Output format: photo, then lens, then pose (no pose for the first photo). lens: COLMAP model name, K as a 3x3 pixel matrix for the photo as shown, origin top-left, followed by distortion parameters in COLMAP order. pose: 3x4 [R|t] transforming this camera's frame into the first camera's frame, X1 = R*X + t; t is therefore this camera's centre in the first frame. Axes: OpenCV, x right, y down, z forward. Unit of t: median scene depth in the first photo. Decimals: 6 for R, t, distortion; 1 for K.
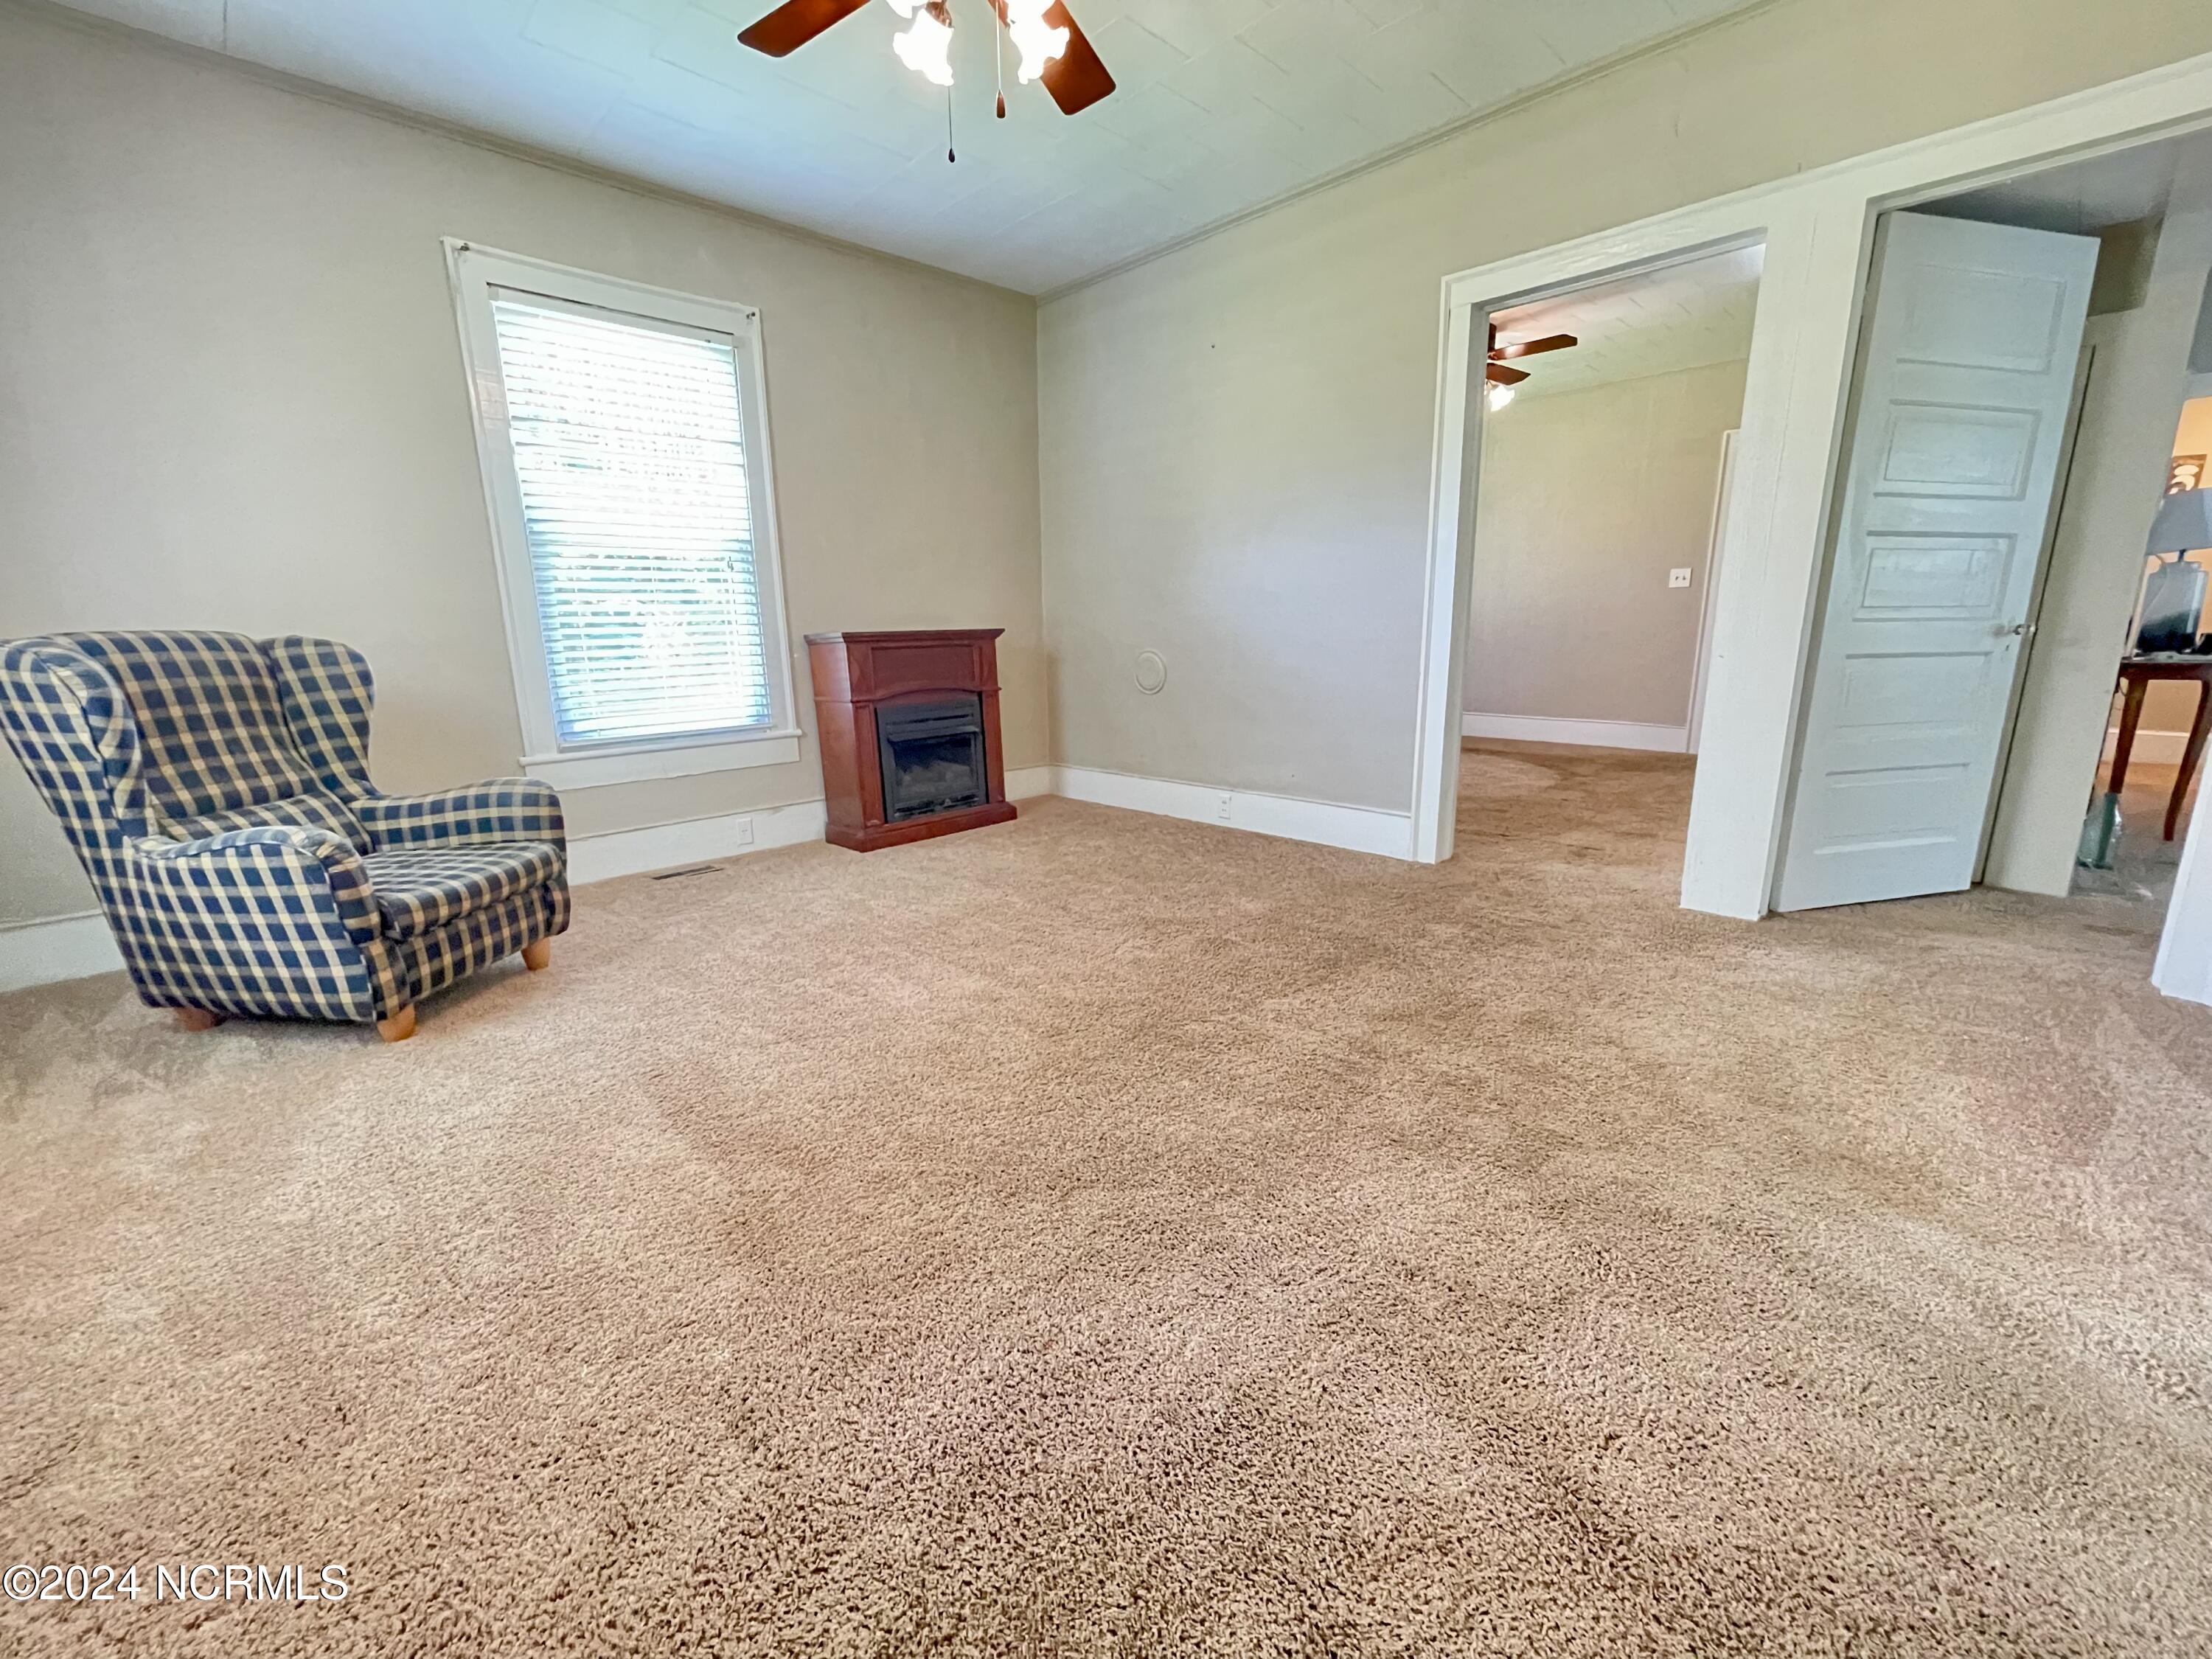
lens RADIAL K [[893.4, 0, 1106.0], [0, 893.4, 829.5], [0, 0, 1]] dist [0.001416, -0.000369]
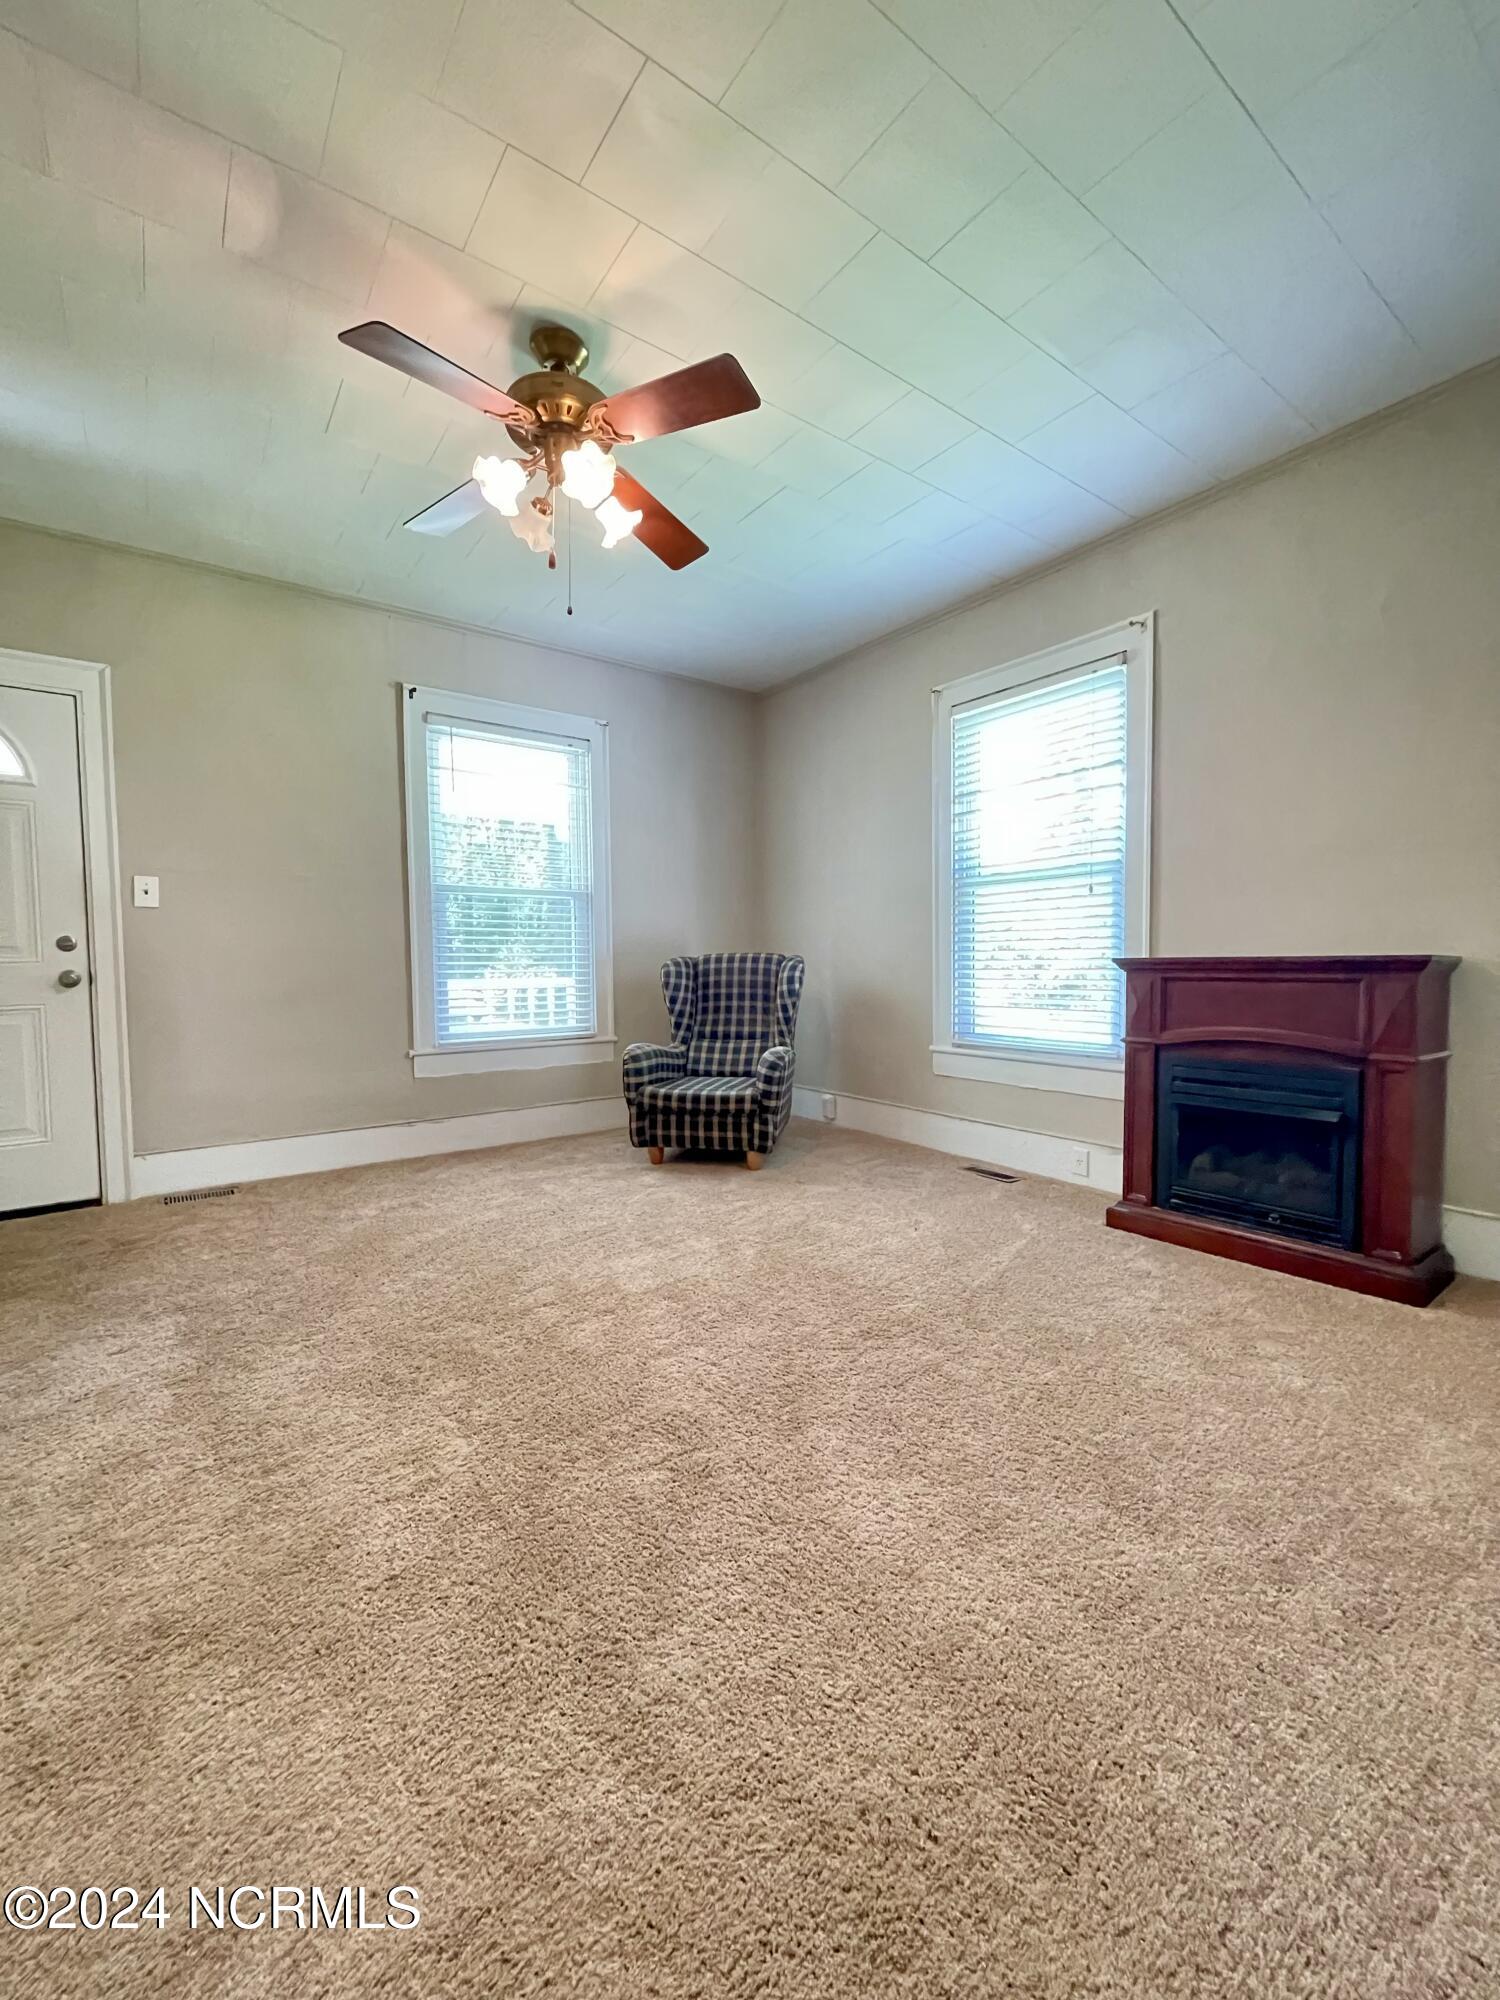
lens RADIAL K [[807.7, 0, 750.0], [0, 807.7, 1000.0], [0, 0, 1]] dist [0.001416, -0.000369]
pose [[-0.112618, 0.070505, -0.991134, 0.521488], [-0.217830, 0.971463, 0.093857, -0.187618], [0.969467, 0.226469, -0.094046, 0.785345]]
